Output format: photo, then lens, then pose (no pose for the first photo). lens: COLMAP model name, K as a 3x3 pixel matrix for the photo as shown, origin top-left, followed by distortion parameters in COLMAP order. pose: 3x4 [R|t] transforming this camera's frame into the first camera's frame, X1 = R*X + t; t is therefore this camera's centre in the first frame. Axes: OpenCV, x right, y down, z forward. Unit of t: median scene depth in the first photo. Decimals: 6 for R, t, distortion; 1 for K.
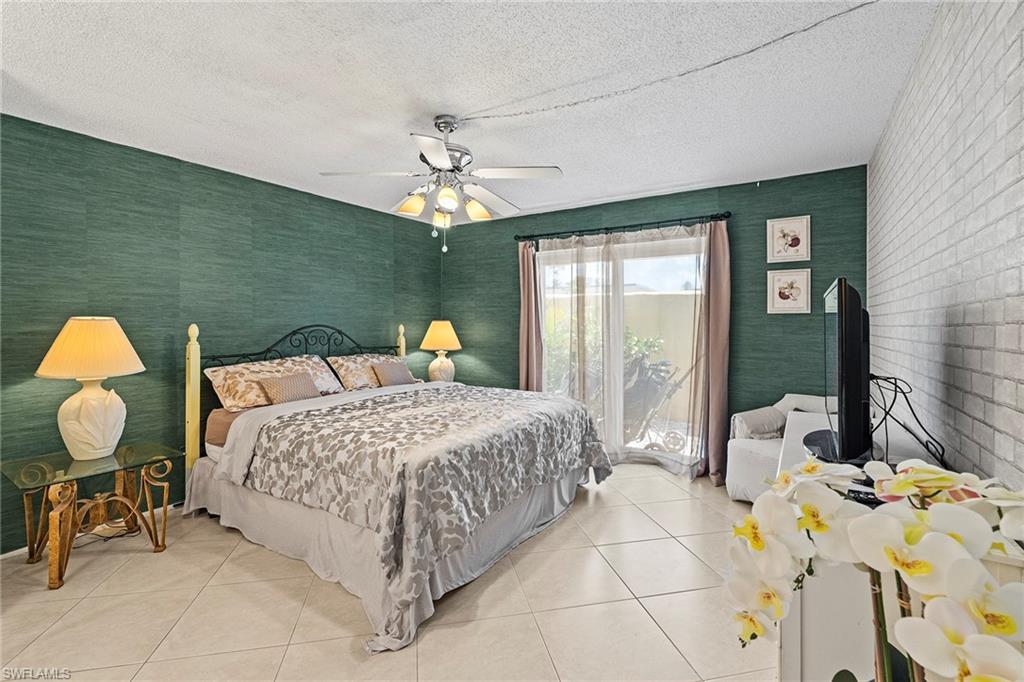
lens RADIAL K [[455.4, 0, 532.2], [0, 455.4, 321.4], [0, 0, 1]] dist [-0.008164, 0.001398]
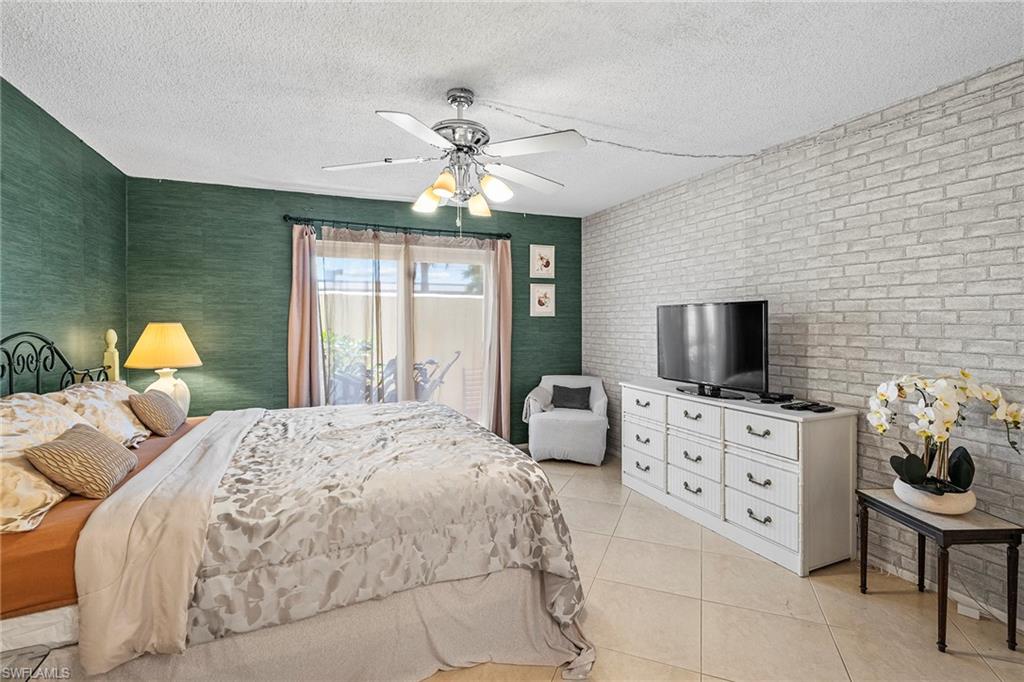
lens RADIAL K [[455.4, 0, 503.4], [0, 455.4, 329.8], [0, 0, 1]] dist [-0.008164, 0.001398]
pose [[0.589785, -0.016018, 0.807401, -0.560178], [0.003844, 0.999848, 0.017028, -0.000823], [-0.807551, -0.006940, 0.589757, 0.276807]]
